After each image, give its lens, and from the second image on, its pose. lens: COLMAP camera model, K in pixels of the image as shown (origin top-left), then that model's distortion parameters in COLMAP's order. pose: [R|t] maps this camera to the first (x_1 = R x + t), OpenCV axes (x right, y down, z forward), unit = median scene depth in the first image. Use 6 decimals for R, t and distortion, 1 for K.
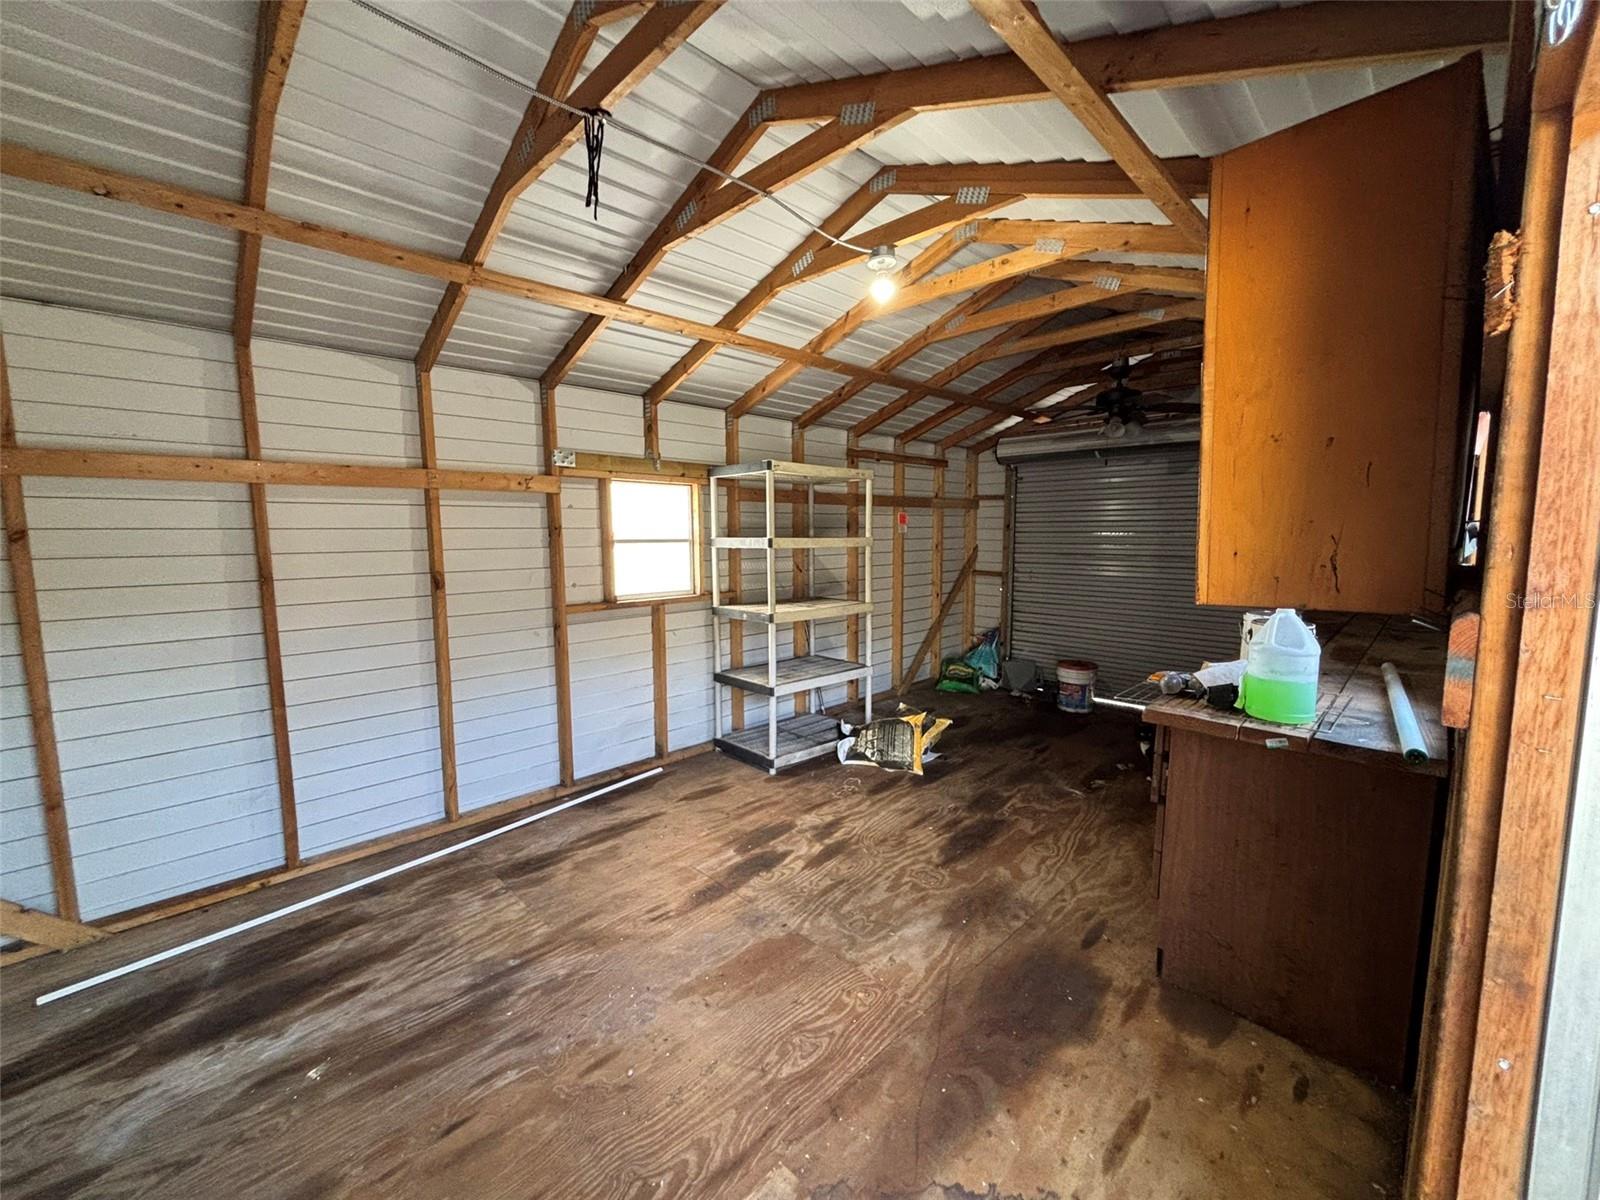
lens RADIAL K [[644.9, 0, 804.8], [0, 644.9, 594.8], [0, 0, 1]] dist [0.003253, -0.000496]
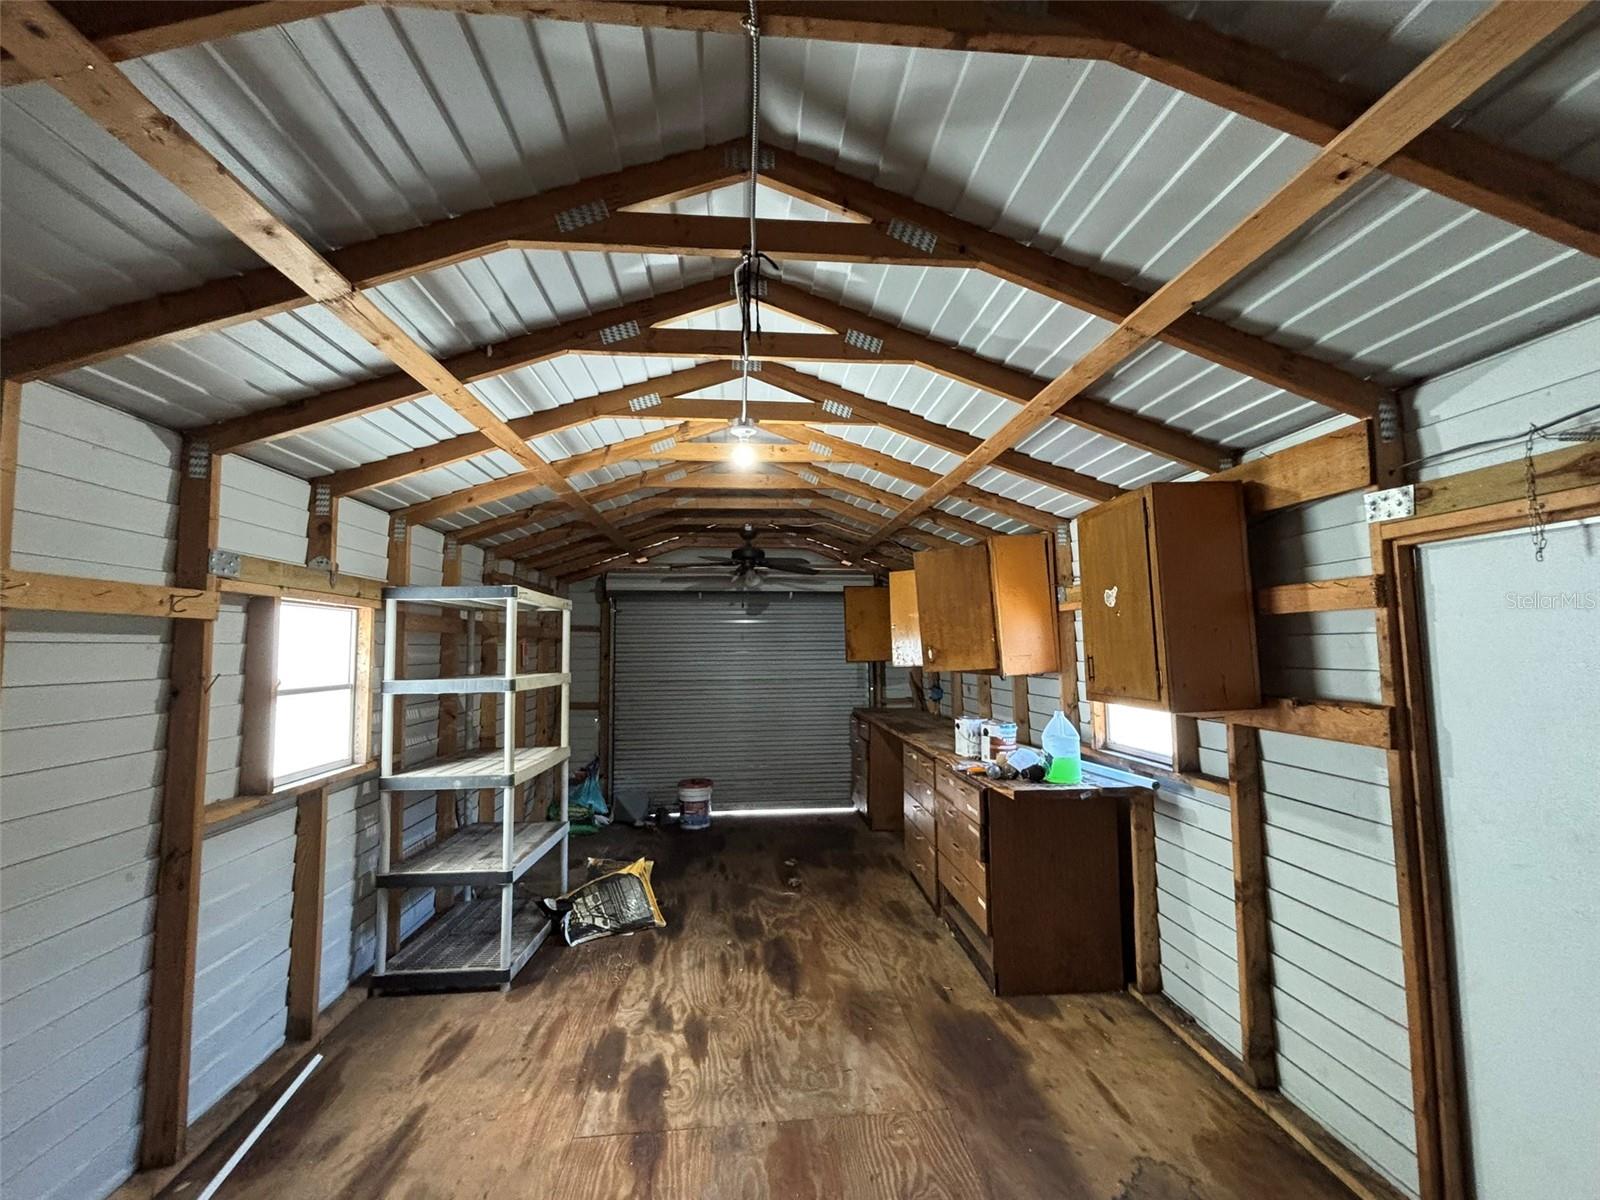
lens RADIAL K [[644.9, 0, 804.8], [0, 644.9, 594.8], [0, 0, 1]] dist [0.003253, -0.000496]
pose [[0.640275, 0.060924, 0.765726, -0.482757], [0.085613, 0.984979, -0.149955, -0.041535], [-0.763360, 0.161568, 0.625442, 0.196366]]
